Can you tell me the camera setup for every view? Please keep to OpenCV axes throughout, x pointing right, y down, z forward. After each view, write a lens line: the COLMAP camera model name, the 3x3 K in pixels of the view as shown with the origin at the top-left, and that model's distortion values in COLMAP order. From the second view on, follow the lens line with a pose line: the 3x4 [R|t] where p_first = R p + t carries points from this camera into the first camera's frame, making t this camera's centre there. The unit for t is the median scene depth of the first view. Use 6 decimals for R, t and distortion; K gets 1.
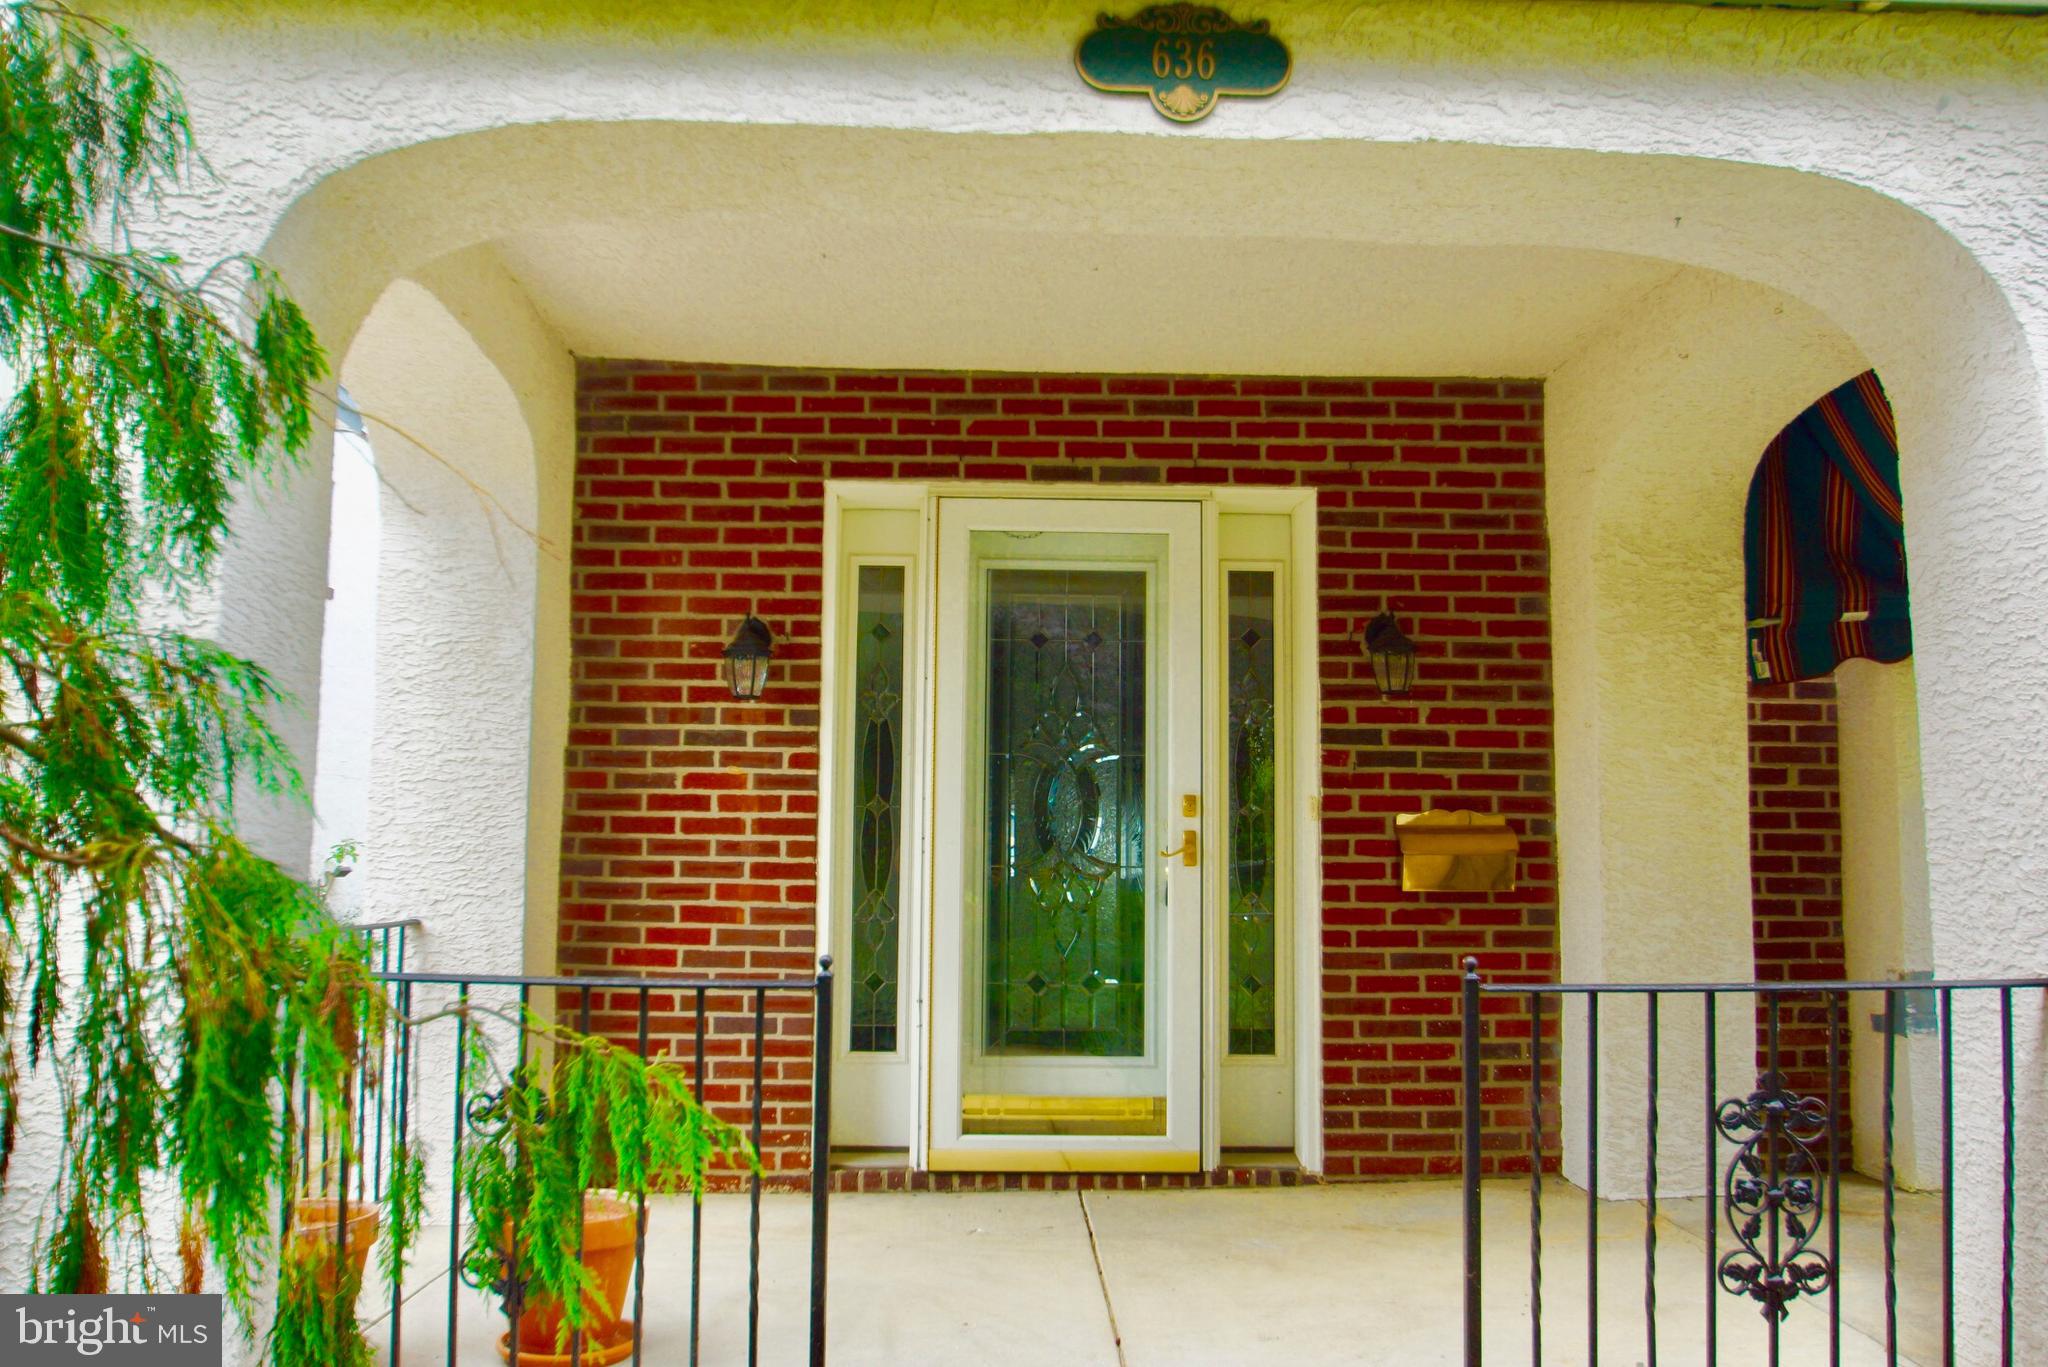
lens RADIAL K [[1645.9, 0, 1024.0], [0, 1645.9, 683.5], [0, 0, 1]] dist [-0.010658, -0.000406]
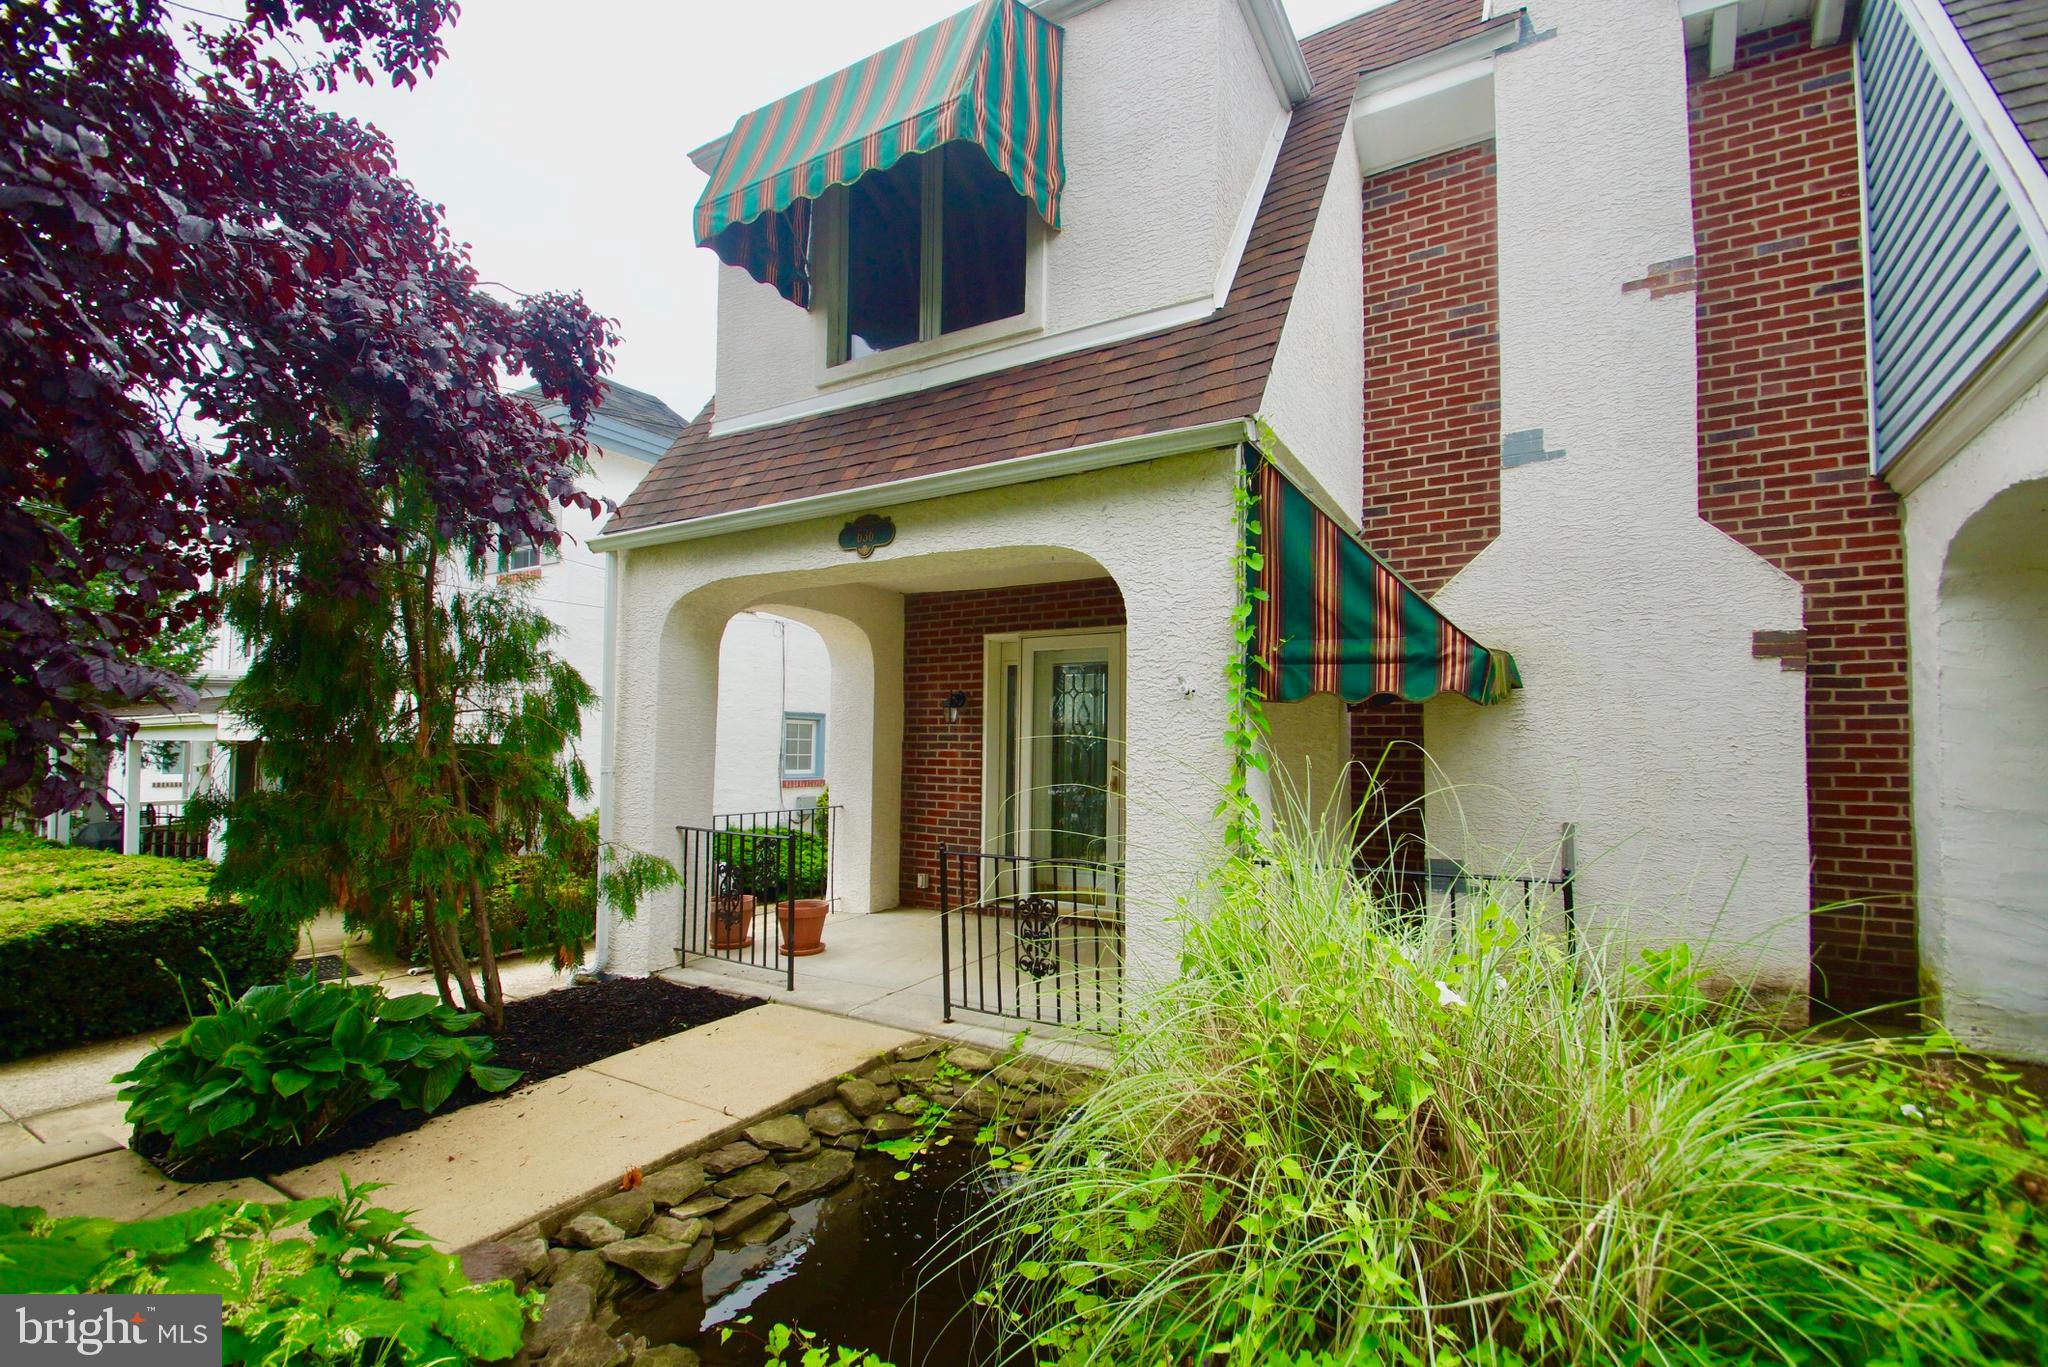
lens RADIAL K [[891.9, 0, 994.7], [0, 891.9, 688.5], [0, 0, 1]] dist [0.003482, -0.000037]
pose [[0.829013, -0.034372, -0.558173, 0.662302], [0.054088, 0.998358, 0.018855, -0.067297], [0.556608, -0.045821, 0.829511, -0.124714]]
